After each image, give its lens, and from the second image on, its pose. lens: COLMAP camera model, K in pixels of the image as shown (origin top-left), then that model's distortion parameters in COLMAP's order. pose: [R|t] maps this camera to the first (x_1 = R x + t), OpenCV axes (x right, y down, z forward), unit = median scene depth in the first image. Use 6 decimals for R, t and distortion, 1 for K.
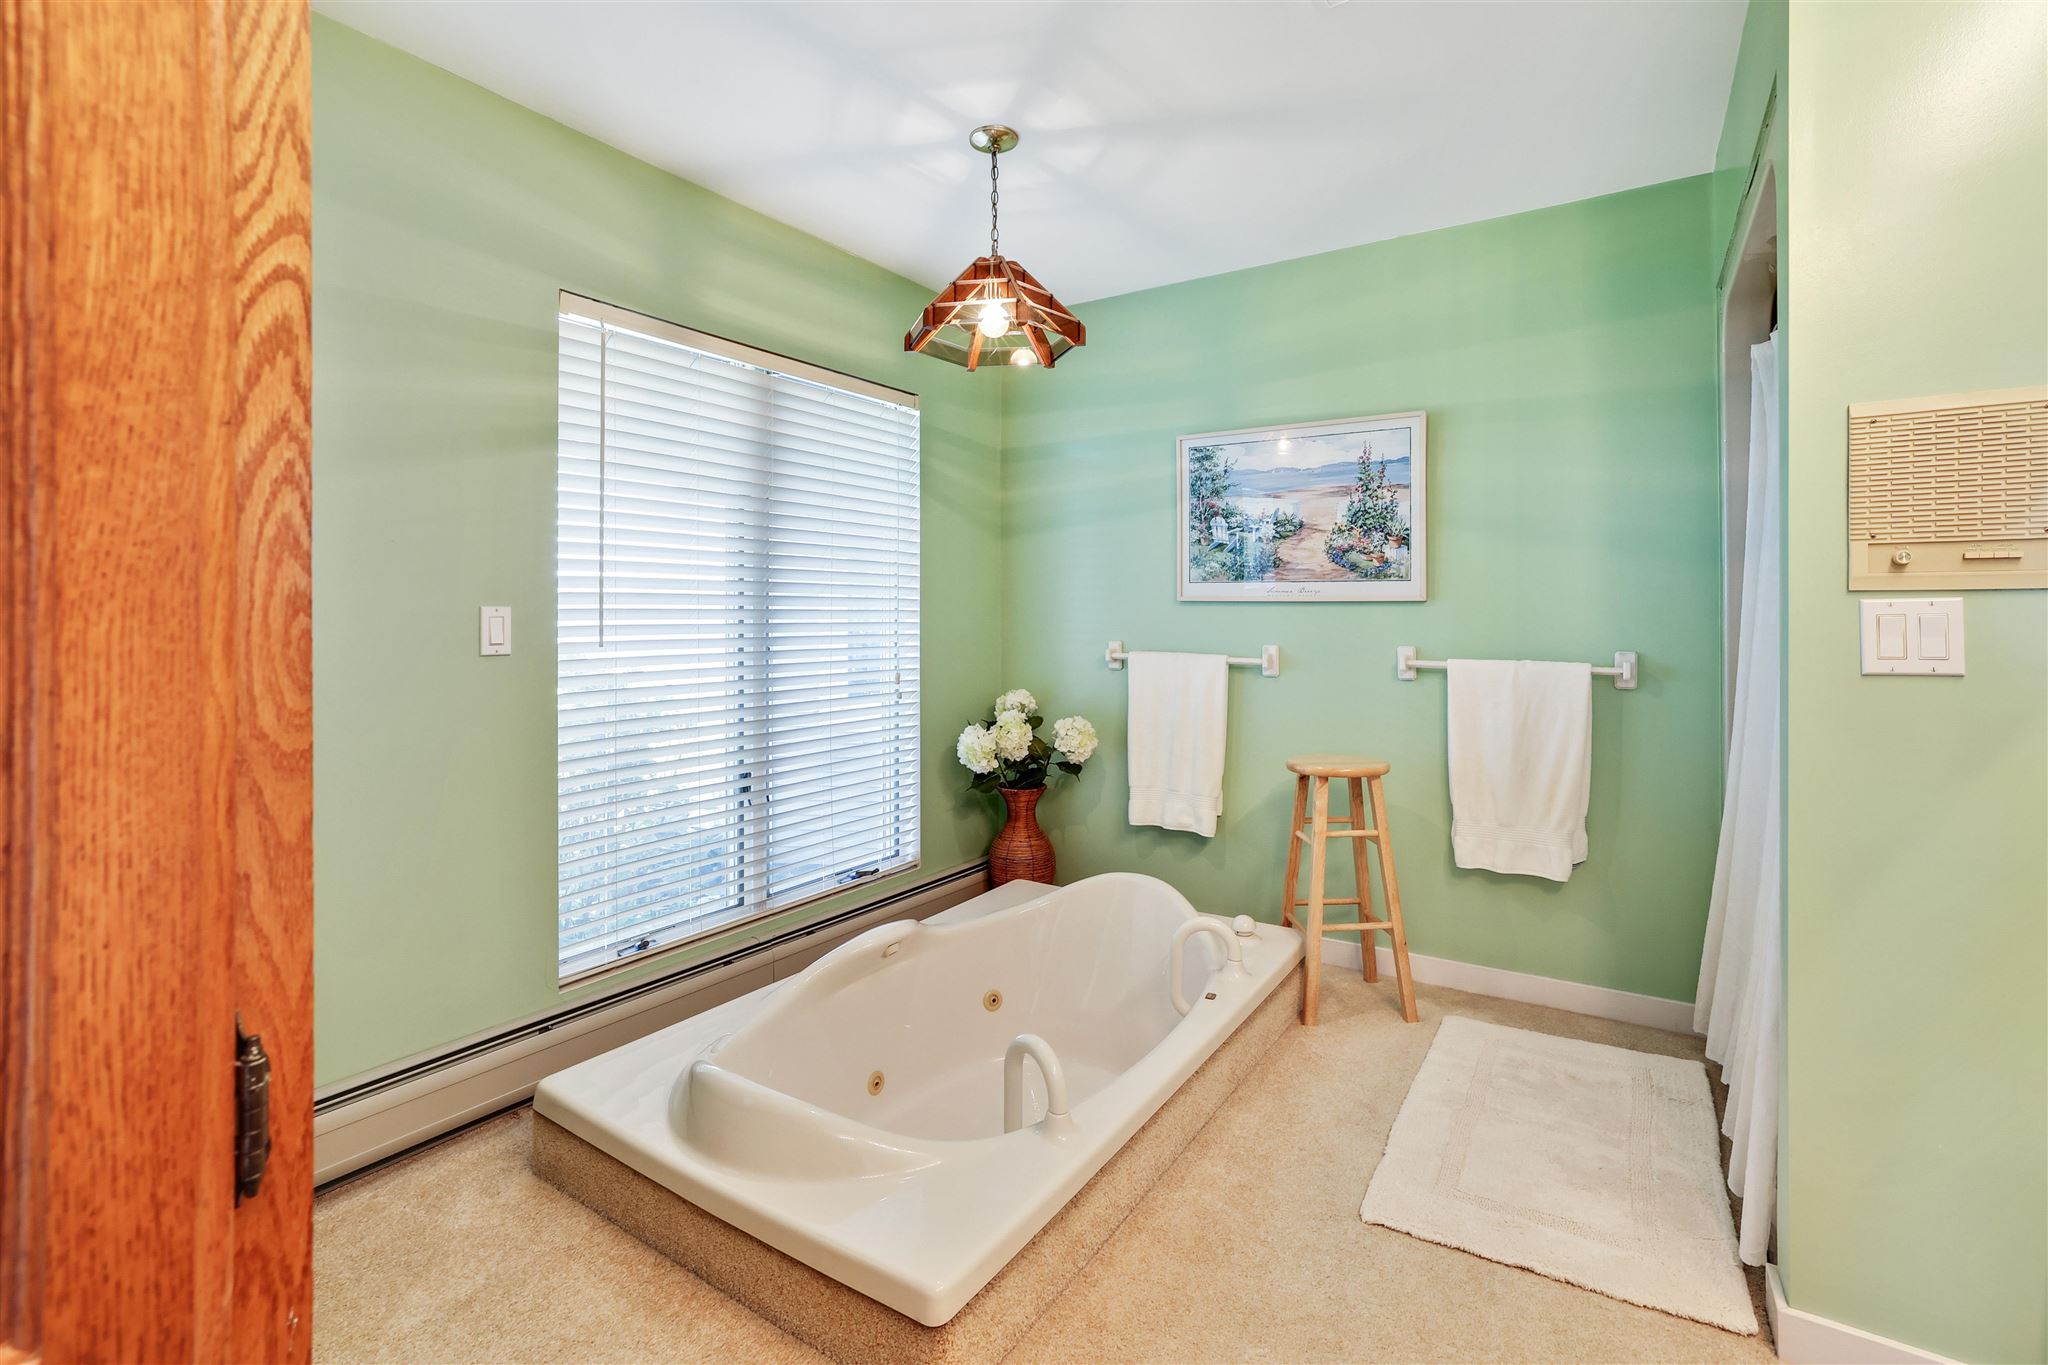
lens RADIAL K [[939.8, 0, 1027.4], [0, 939.8, 615.8], [0, 0, 1]] dist [-0.042049, 0.017436]
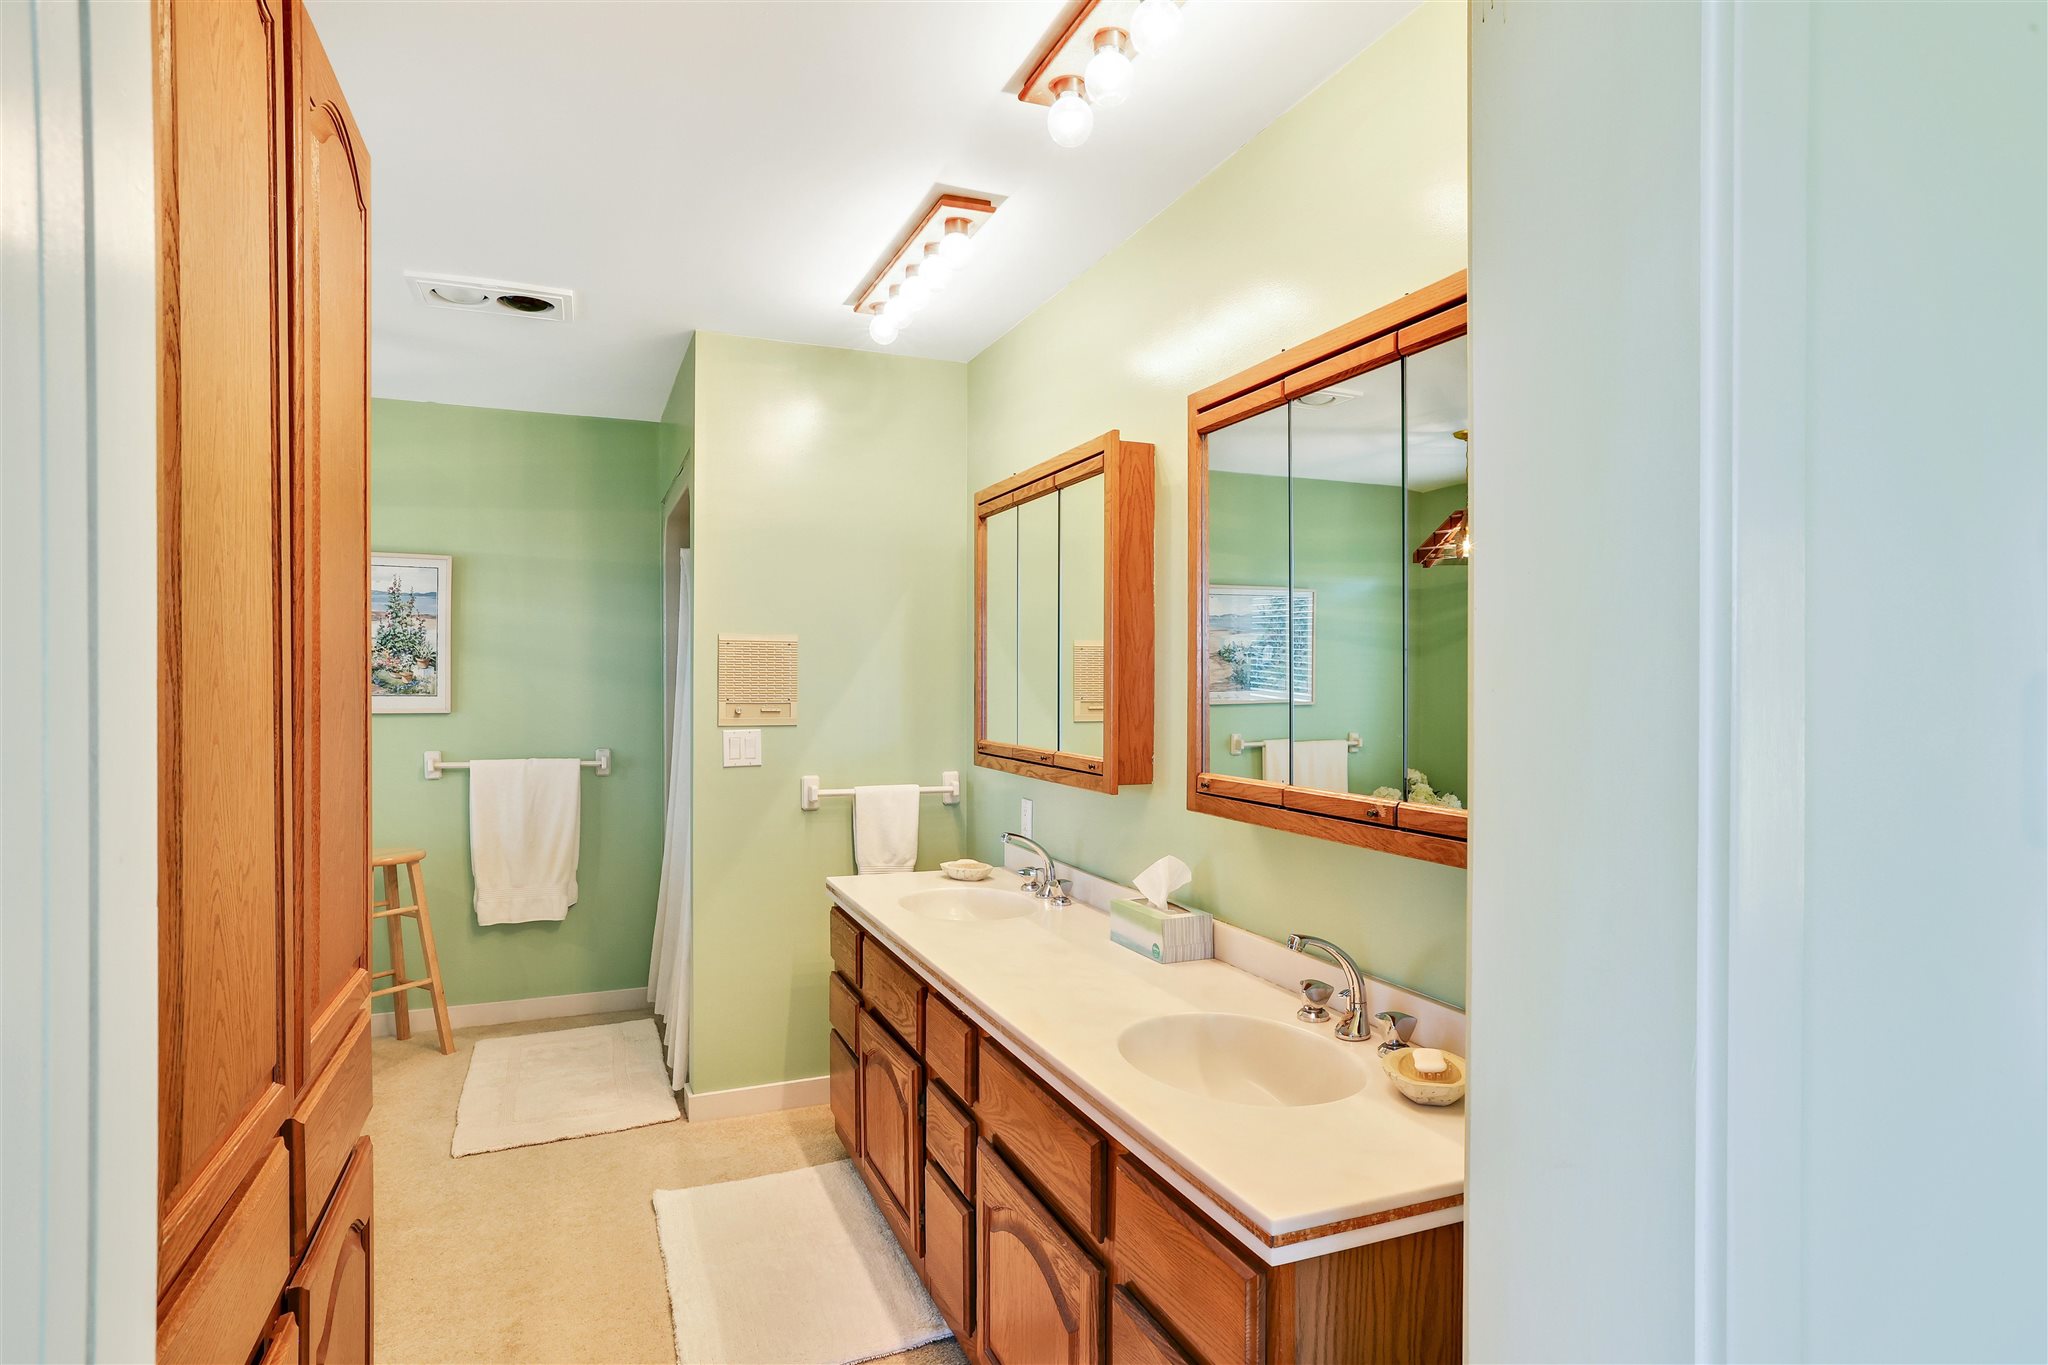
lens RADIAL K [[1135.9, 0, 1062.1], [0, 1135.9, 672.6], [0, 0, 1]] dist [-0.000583, -0.000064]
pose [[0.553211, 0.002842, 0.833036, -0.393897], [-0.002776, 0.999995, -0.001569, -0.074046], [-0.833037, -0.001445, 0.553216, -0.519327]]
